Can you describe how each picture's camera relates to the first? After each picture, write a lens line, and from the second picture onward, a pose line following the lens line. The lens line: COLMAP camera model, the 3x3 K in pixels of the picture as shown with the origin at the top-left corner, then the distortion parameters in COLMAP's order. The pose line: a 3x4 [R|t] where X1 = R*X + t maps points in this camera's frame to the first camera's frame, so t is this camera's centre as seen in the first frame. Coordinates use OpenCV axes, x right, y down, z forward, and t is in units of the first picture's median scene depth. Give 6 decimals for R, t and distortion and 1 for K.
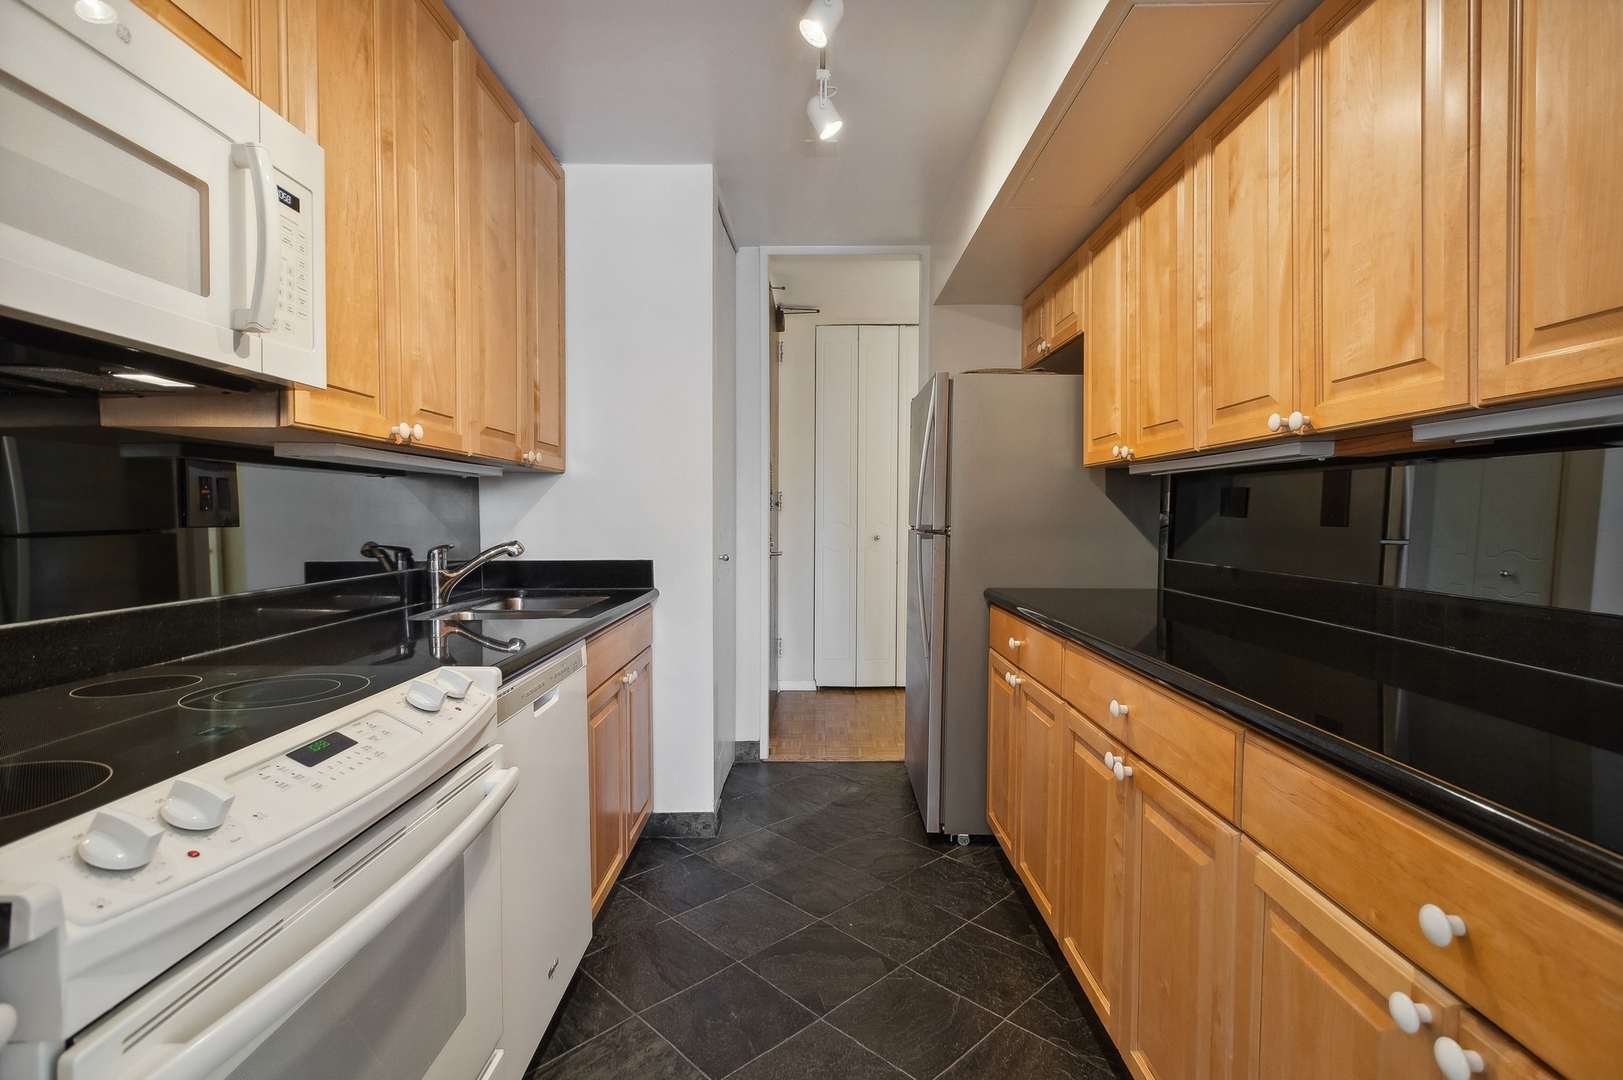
lens RADIAL K [[763.9, 0, 812.4], [0, 763.9, 528.7], [0, 0, 1]] dist [0.017450, -0.007386]
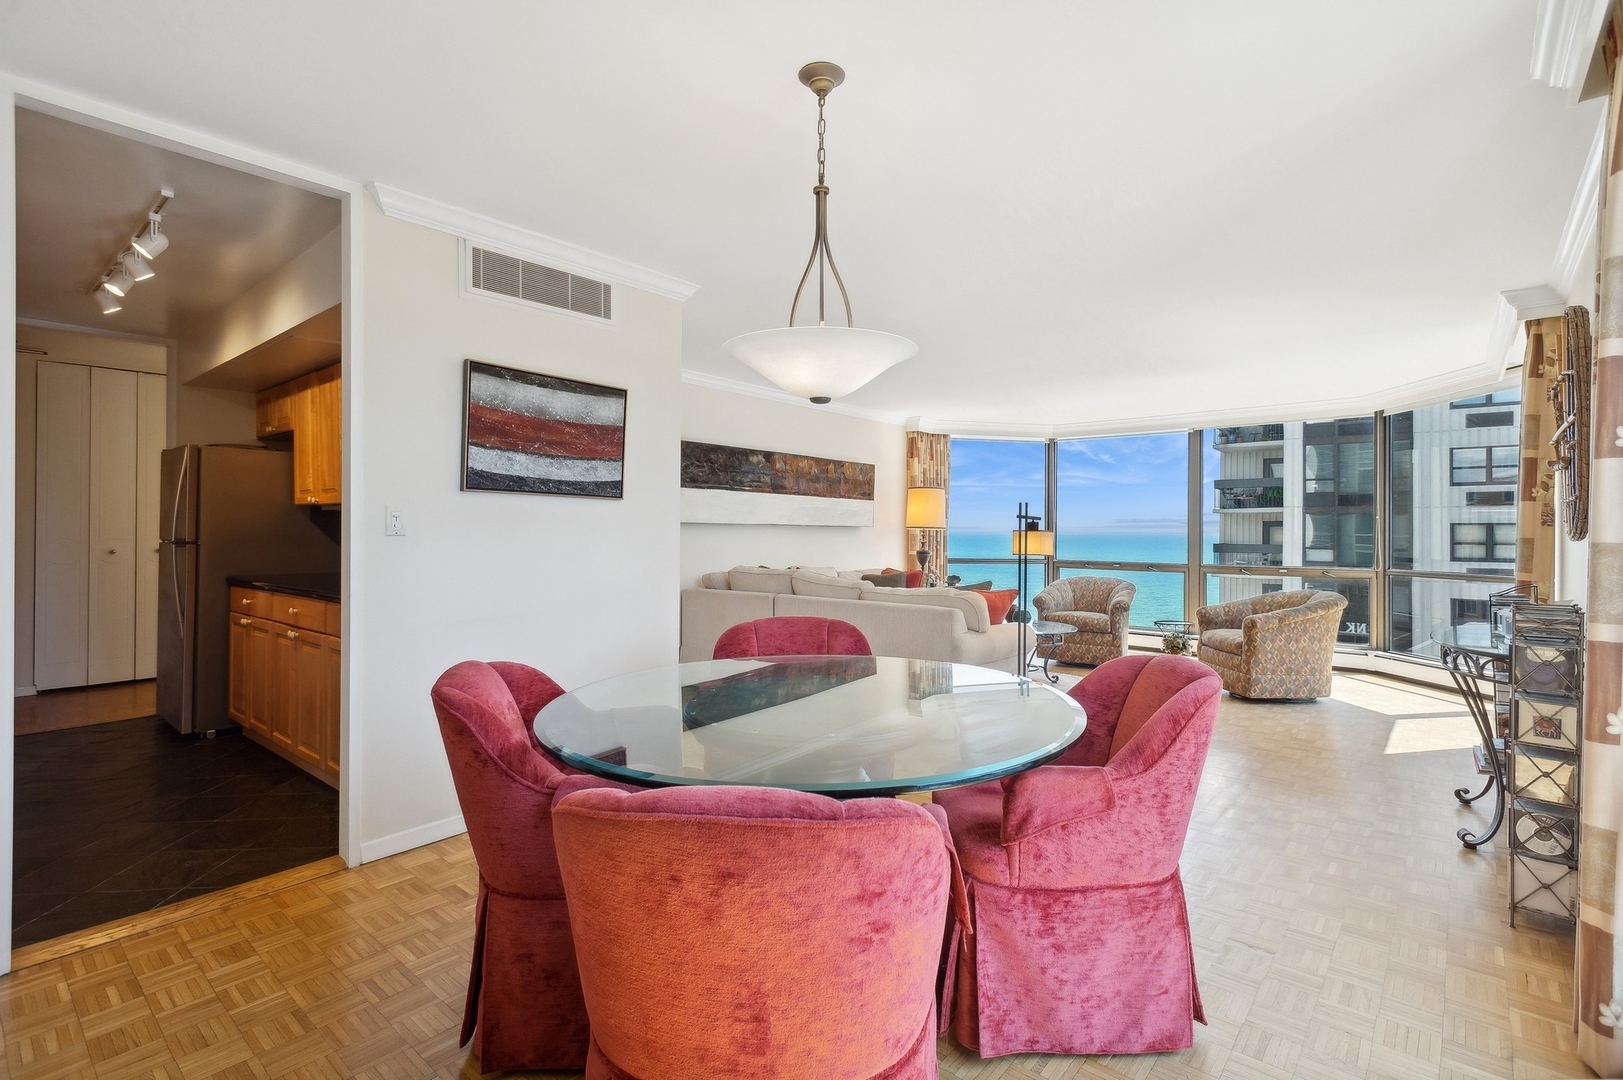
lens RADIAL K [[763.9, 0, 807.8], [0, 763.9, 540.2], [0, 0, 1]] dist [0.017450, -0.007386]
pose [[0.649721, -0.003749, 0.760163, -0.218329], [0.010780, 0.999933, -0.004282, 0.020157], [-0.760096, 0.010977, 0.649718, -1.016152]]
